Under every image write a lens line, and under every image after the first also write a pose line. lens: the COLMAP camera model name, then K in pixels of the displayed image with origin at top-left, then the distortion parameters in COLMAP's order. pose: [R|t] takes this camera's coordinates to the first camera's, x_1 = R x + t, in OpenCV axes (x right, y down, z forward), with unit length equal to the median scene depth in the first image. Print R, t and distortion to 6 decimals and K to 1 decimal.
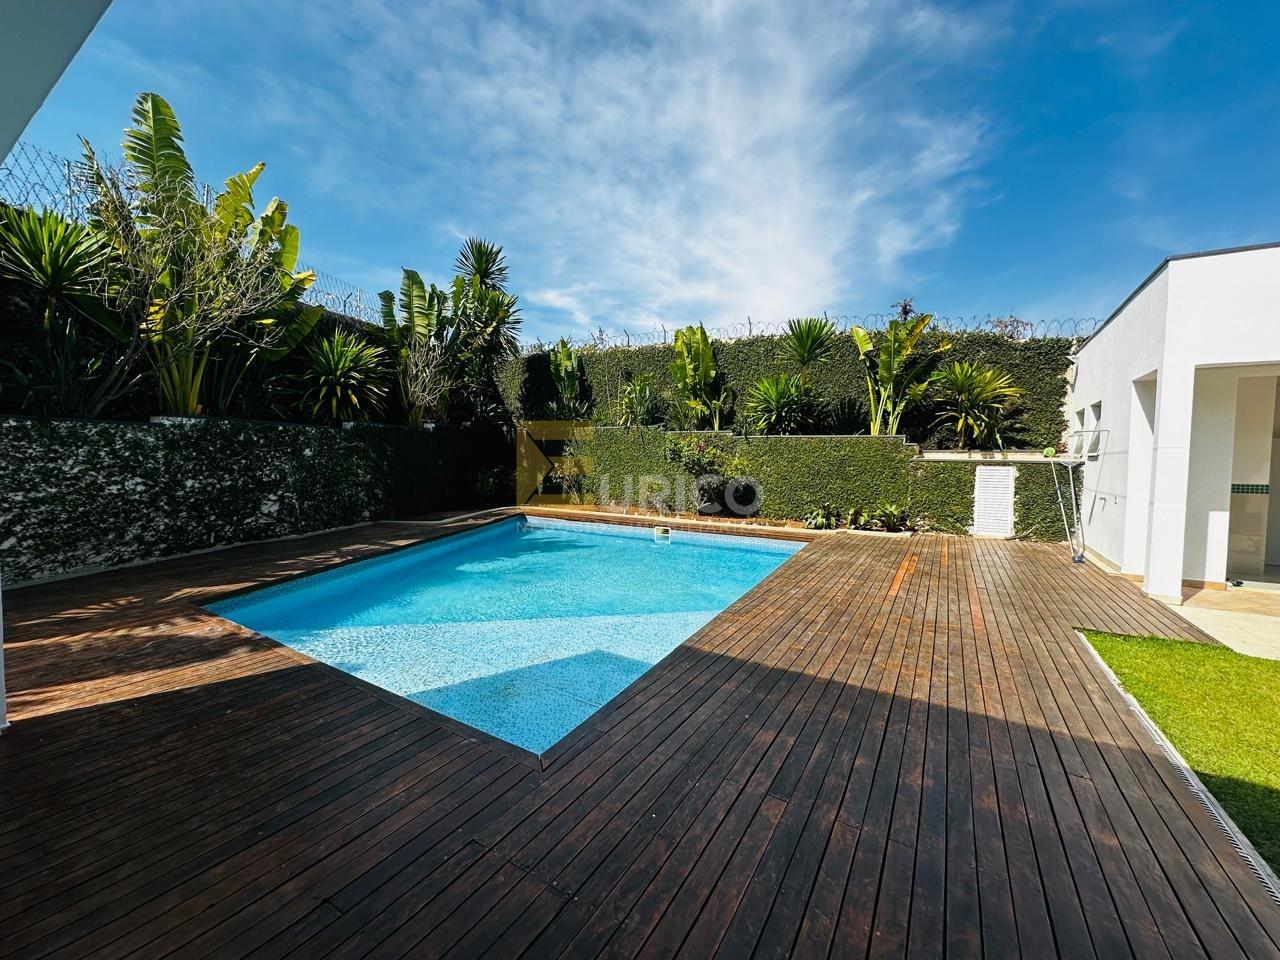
lens RADIAL K [[515.3, 0, 640.0], [0, 515.3, 480.0], [0, 0, 1]] dist [0.000987, 0.000526]
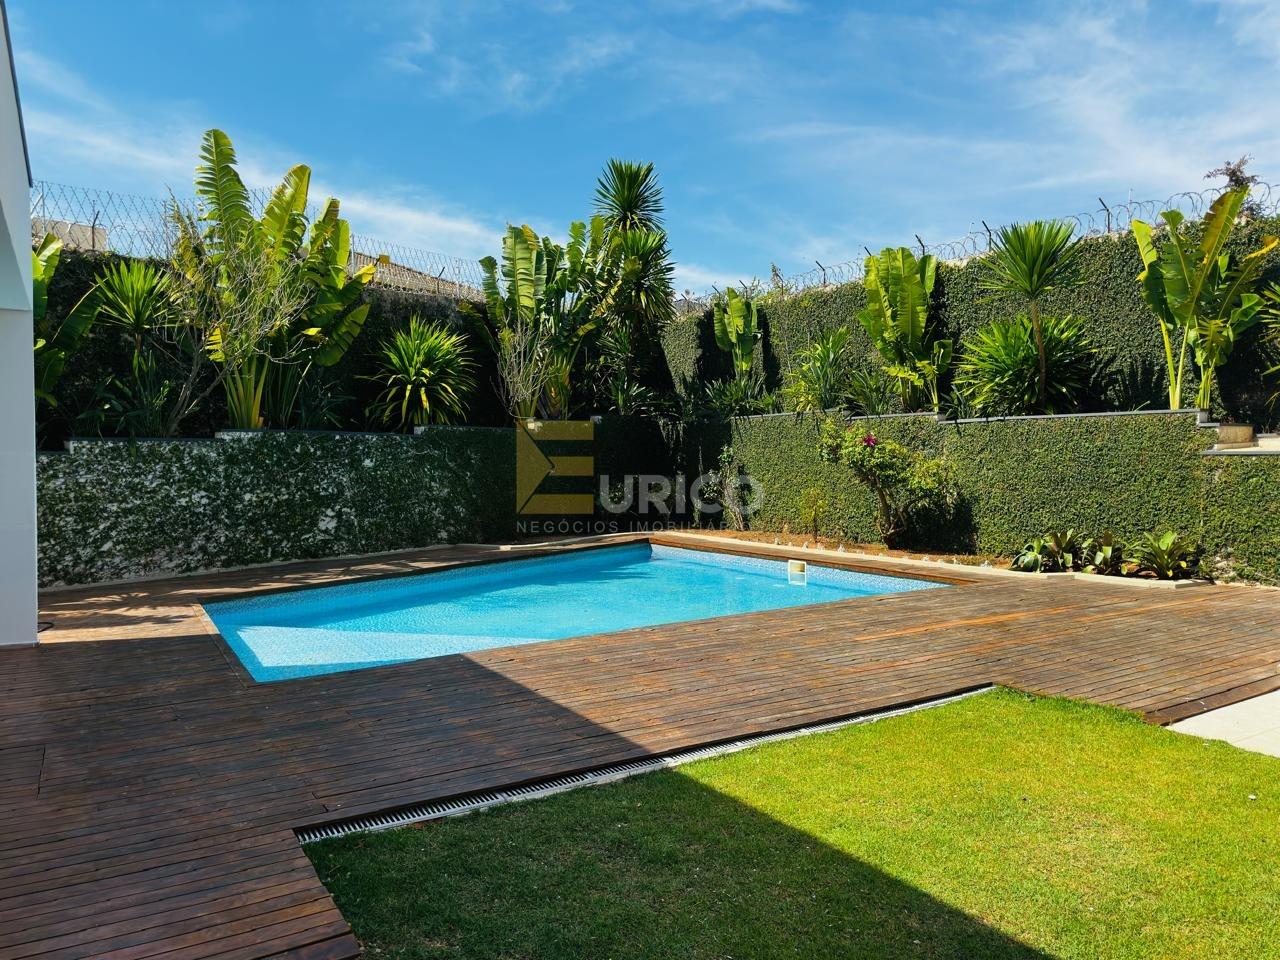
lens RADIAL K [[901.0, 0, 640.0], [0, 901.0, 480.0], [0, 0, 1]] dist [0.006152, 0.001261]
pose [[0.890094, -0.013246, -0.455584, 0.551226], [0.003060, 0.999729, -0.023088, 0.014915], [0.455766, 0.019156, 0.889893, -0.196479]]
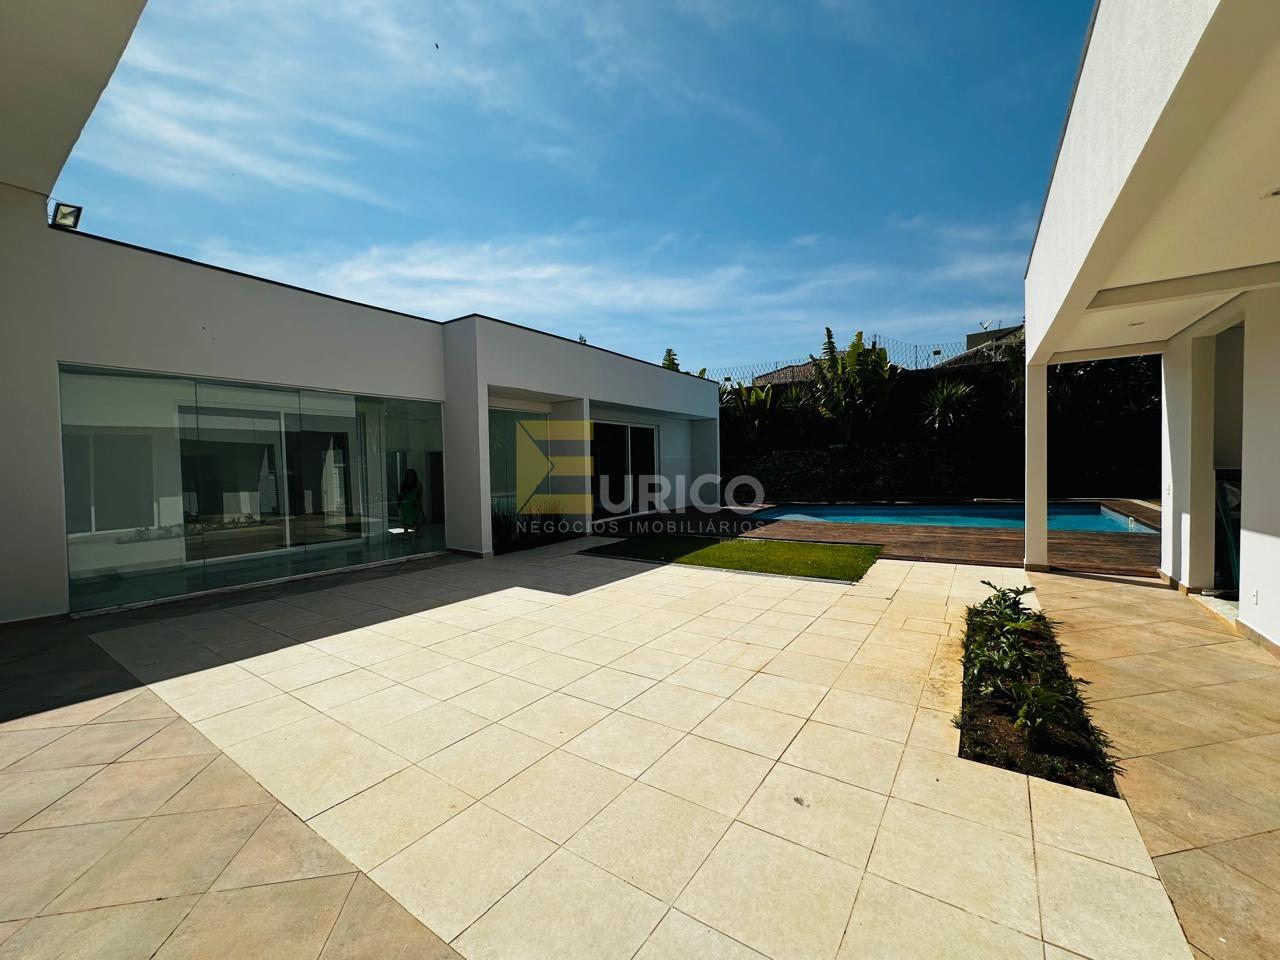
lens RADIAL K [[503.9, 0, 644.1], [0, 503.9, 476.5], [0, 0, 1]] dist [-0.010914, 0.000624]
pose [[-0.063524, 0.017590, -0.997825, 1.484647], [-0.016990, 0.999681, 0.018704, 0.005971], [0.997836, 0.018141, -0.063204, 0.178895]]
